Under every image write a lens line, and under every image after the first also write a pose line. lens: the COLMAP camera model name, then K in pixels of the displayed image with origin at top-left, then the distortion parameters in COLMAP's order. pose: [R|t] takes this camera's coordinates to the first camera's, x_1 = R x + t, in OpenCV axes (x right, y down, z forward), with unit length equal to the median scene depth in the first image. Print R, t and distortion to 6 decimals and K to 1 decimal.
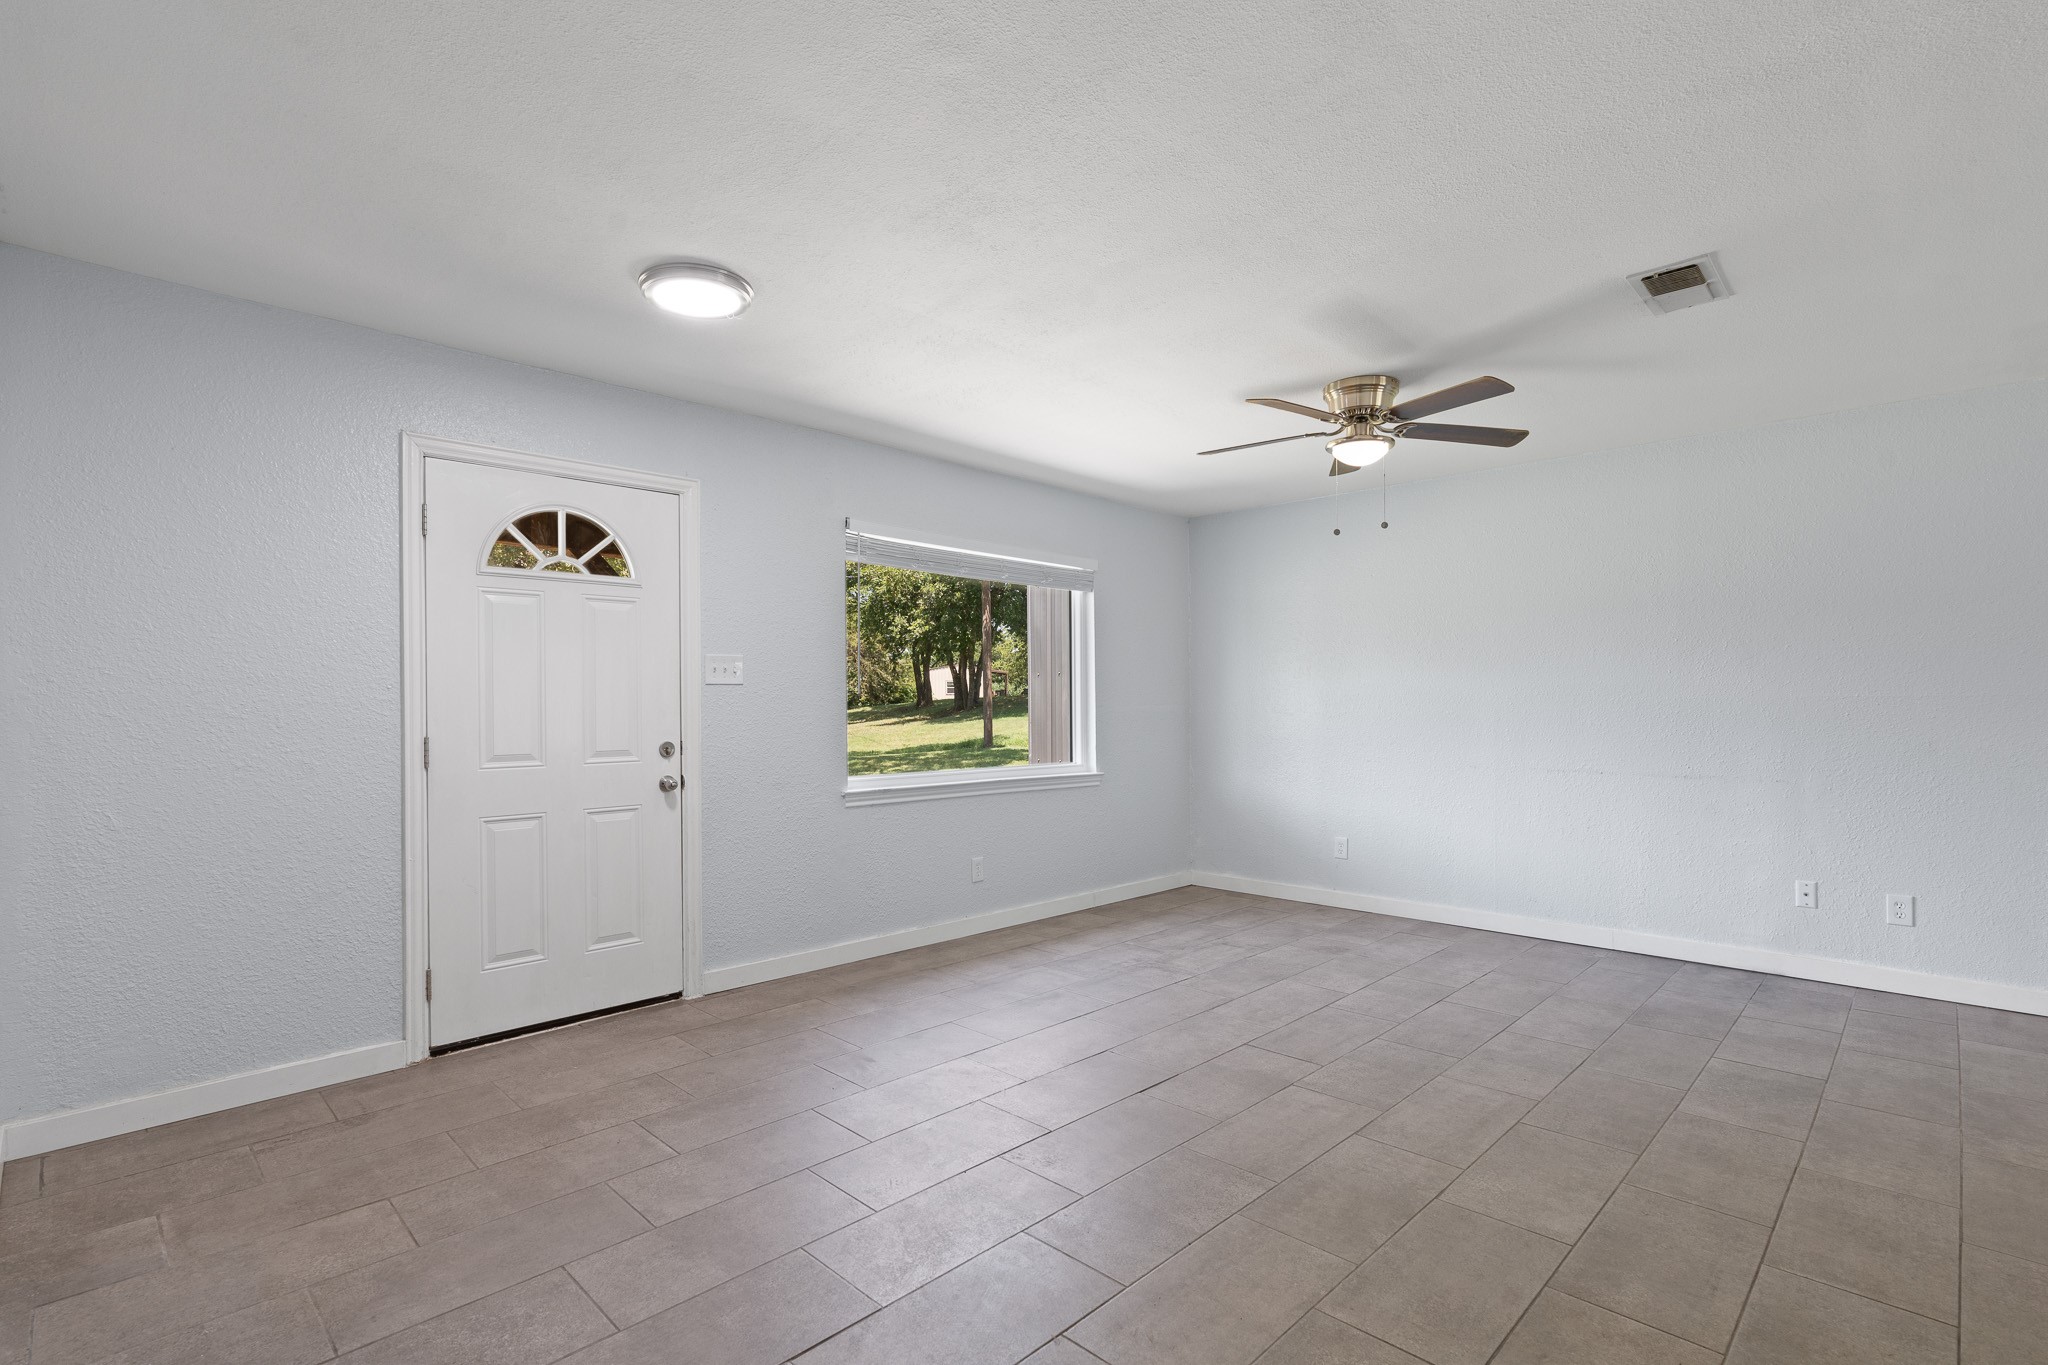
lens RADIAL K [[959.2, 0, 1017.4], [0, 959.2, 707.7], [0, 0, 1]] dist [-0.007697, 0.000212]
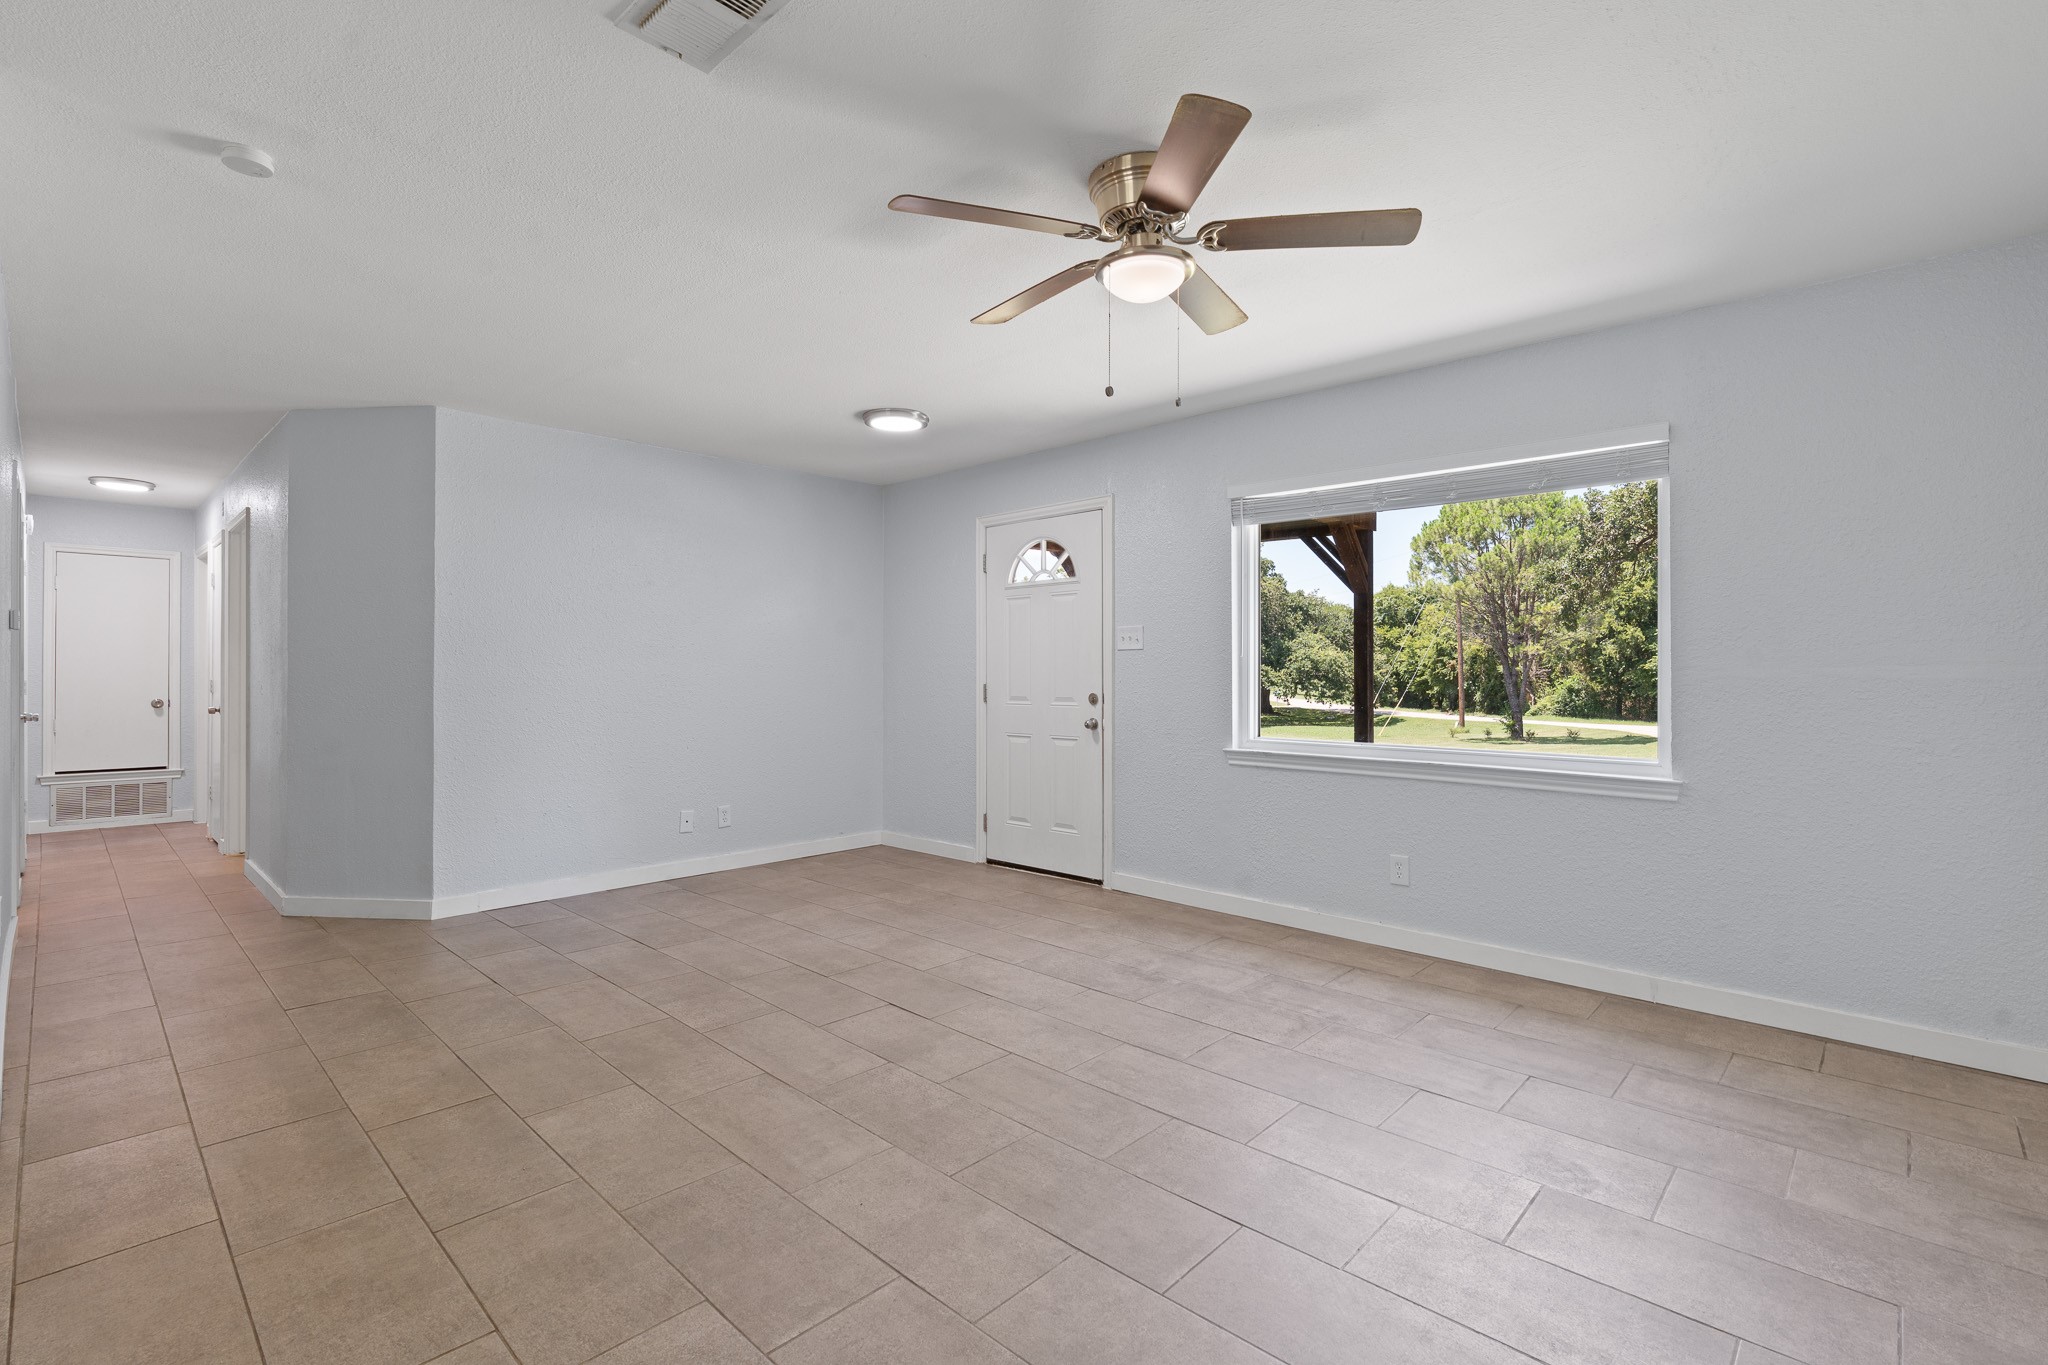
lens RADIAL K [[929.2, 0, 1023.1], [0, 929.2, 676.0], [0, 0, 1]] dist [-0.004067, 0.000287]
pose [[0.021239, 0.011619, -0.999707, 1.023915], [0.000045, 0.999932, 0.011623, -0.004799], [0.999774, -0.000292, 0.021237, 0.935619]]
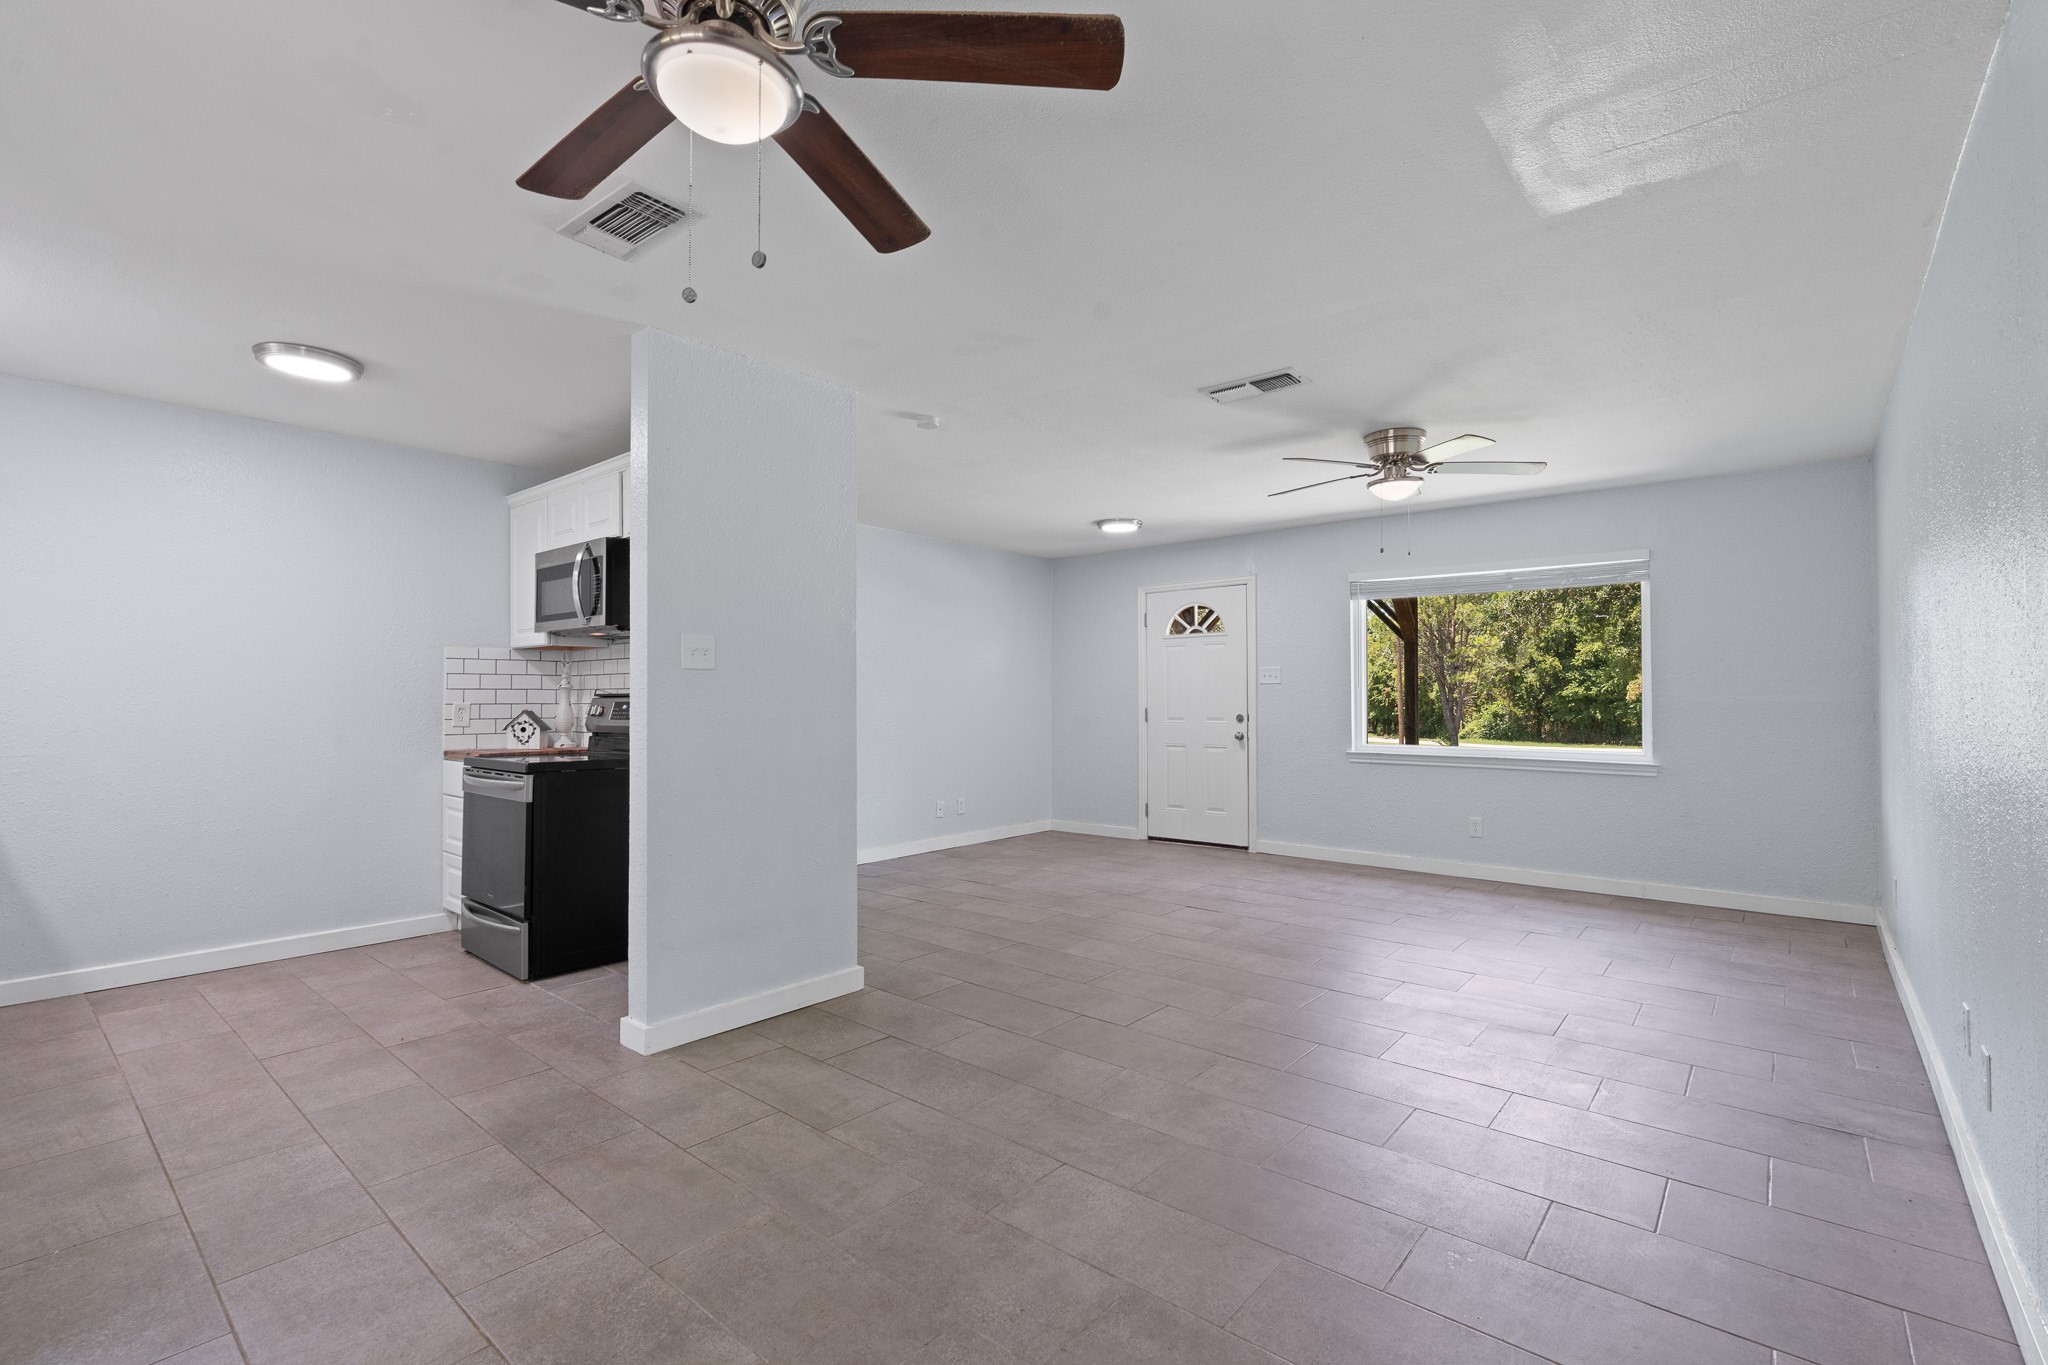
lens RADIAL K [[909.7, 0, 1023.2], [0, 909.7, 688.6], [0, 0, 1]] dist [0.000759, -0.000038]
pose [[0.082458, -0.004265, -0.996585, 1.525552], [0.001120, 0.999991, -0.004186, -0.009806], [0.996594, -0.000771, 0.082462, 0.444810]]
